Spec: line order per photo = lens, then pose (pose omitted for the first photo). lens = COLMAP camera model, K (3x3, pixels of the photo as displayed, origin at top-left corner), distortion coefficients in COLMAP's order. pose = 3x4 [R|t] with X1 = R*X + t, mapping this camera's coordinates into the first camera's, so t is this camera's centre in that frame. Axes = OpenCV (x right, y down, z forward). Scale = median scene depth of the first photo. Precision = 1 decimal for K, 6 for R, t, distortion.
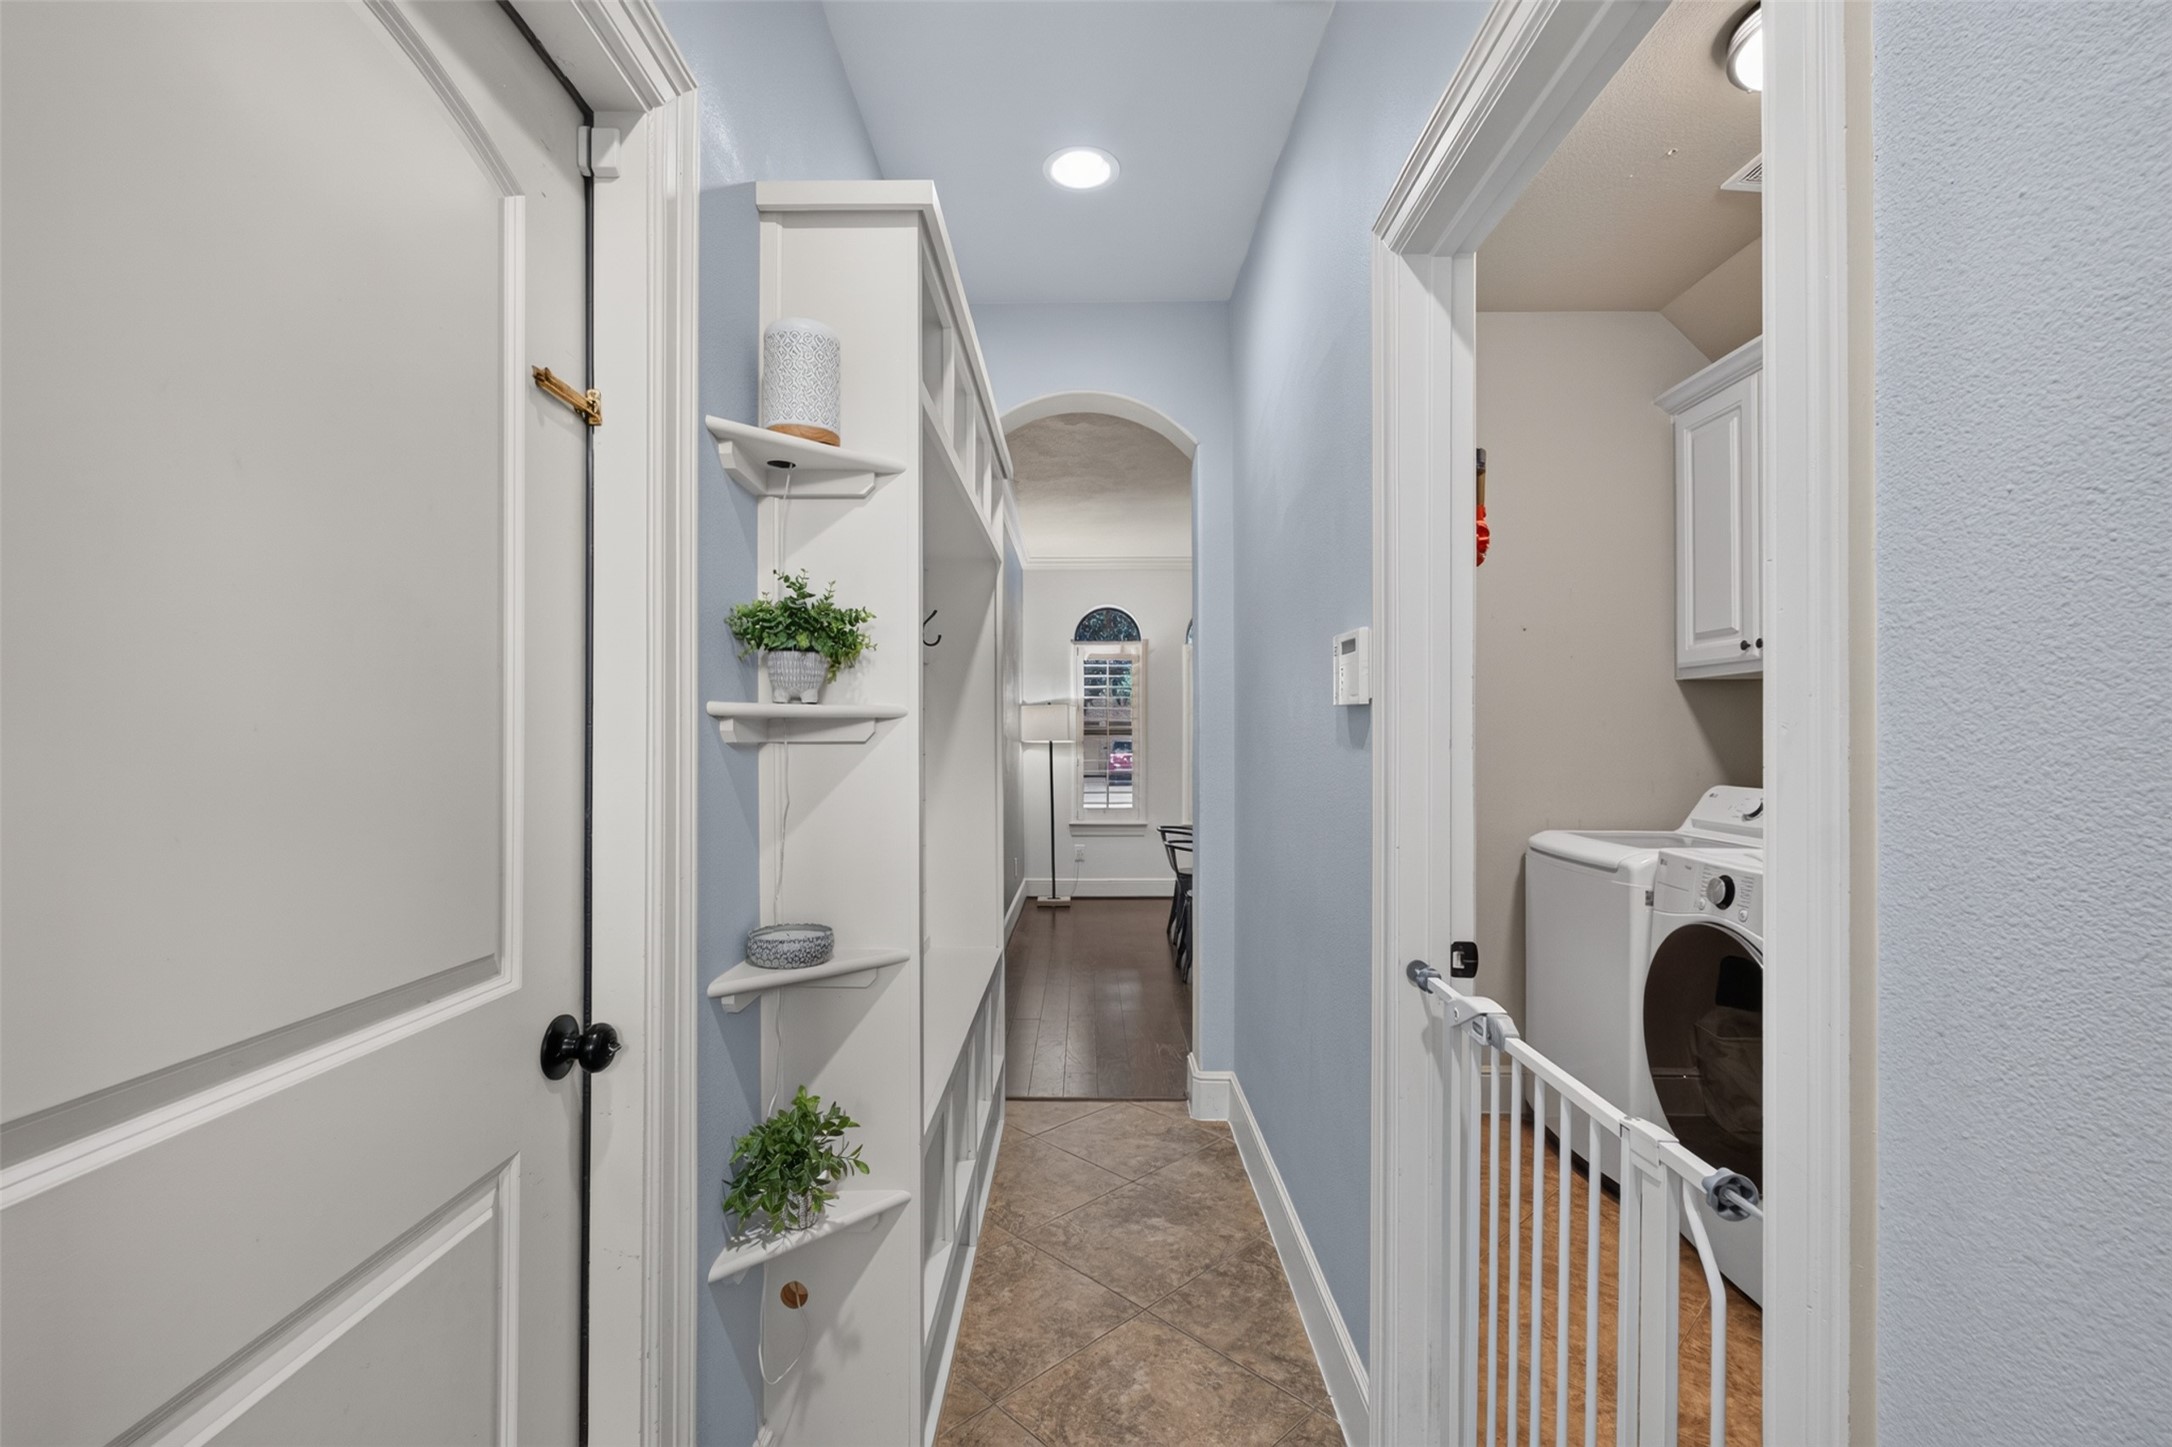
lens RADIAL K [[955.6, 0, 1064.9], [0, 955.6, 726.2], [0, 0, 1]] dist [-0.001467, -0.000991]
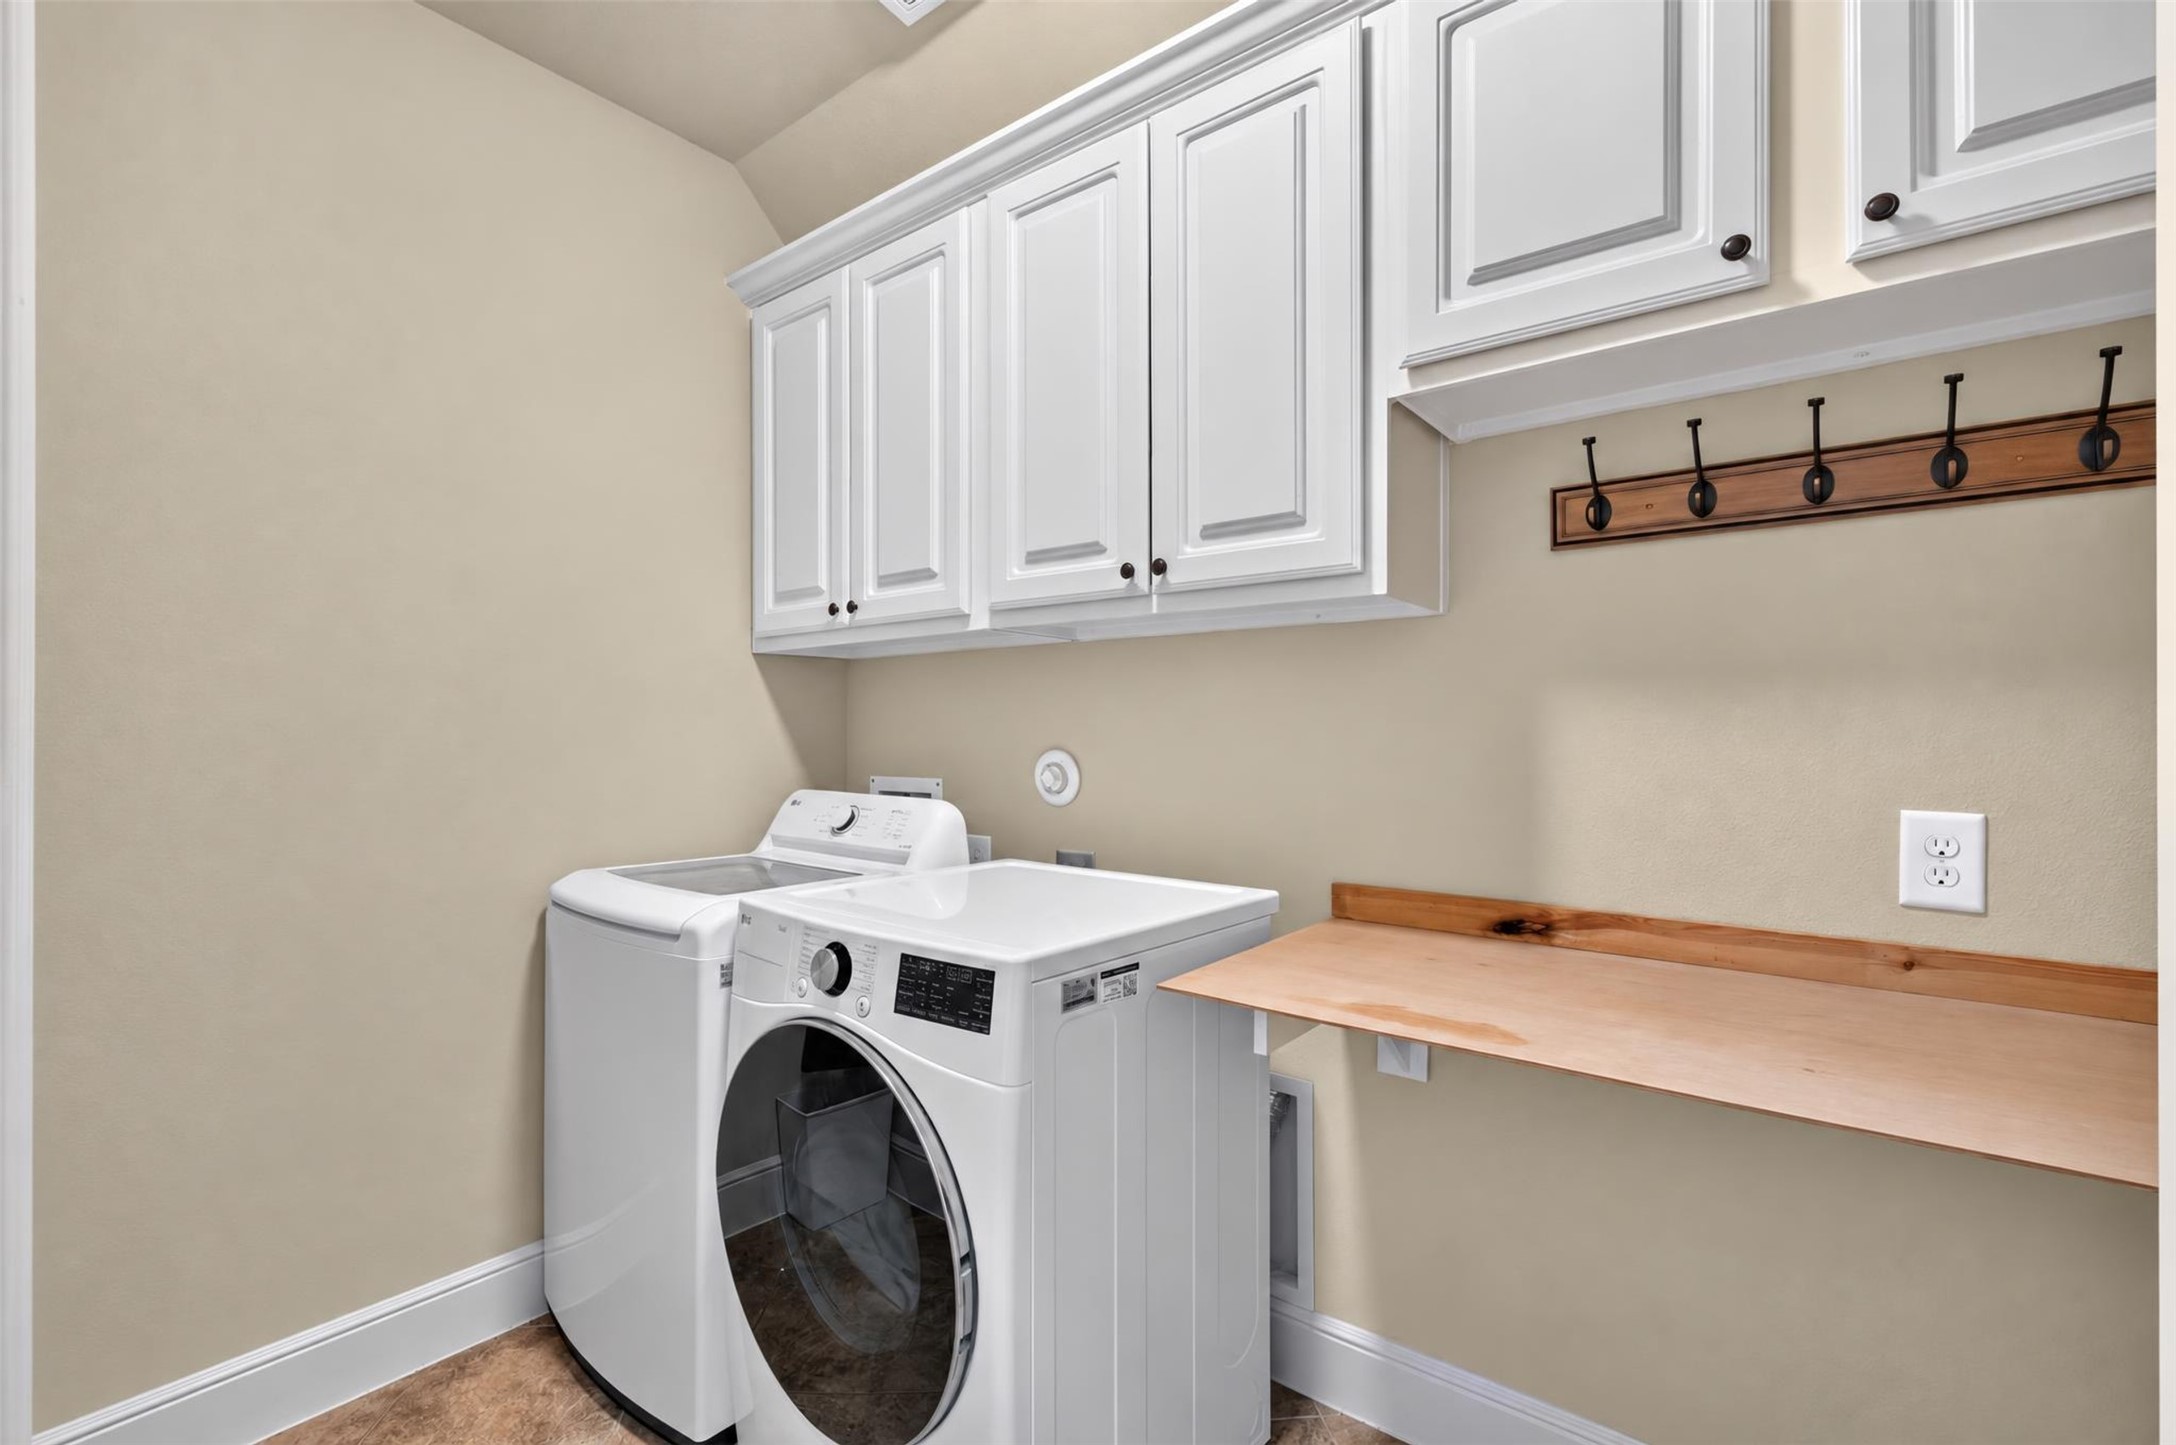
lens RADIAL K [[957.3, 0, 1072.3], [0, 957.3, 718.4], [0, 0, 1]] dist [-0.001467, -0.000991]
pose [[0.612975, 0.001843, 0.790100, 0.216076], [-0.002500, 0.999997, -0.000392, 0.004430], [-0.790098, -0.001735, 0.612978, 0.370671]]
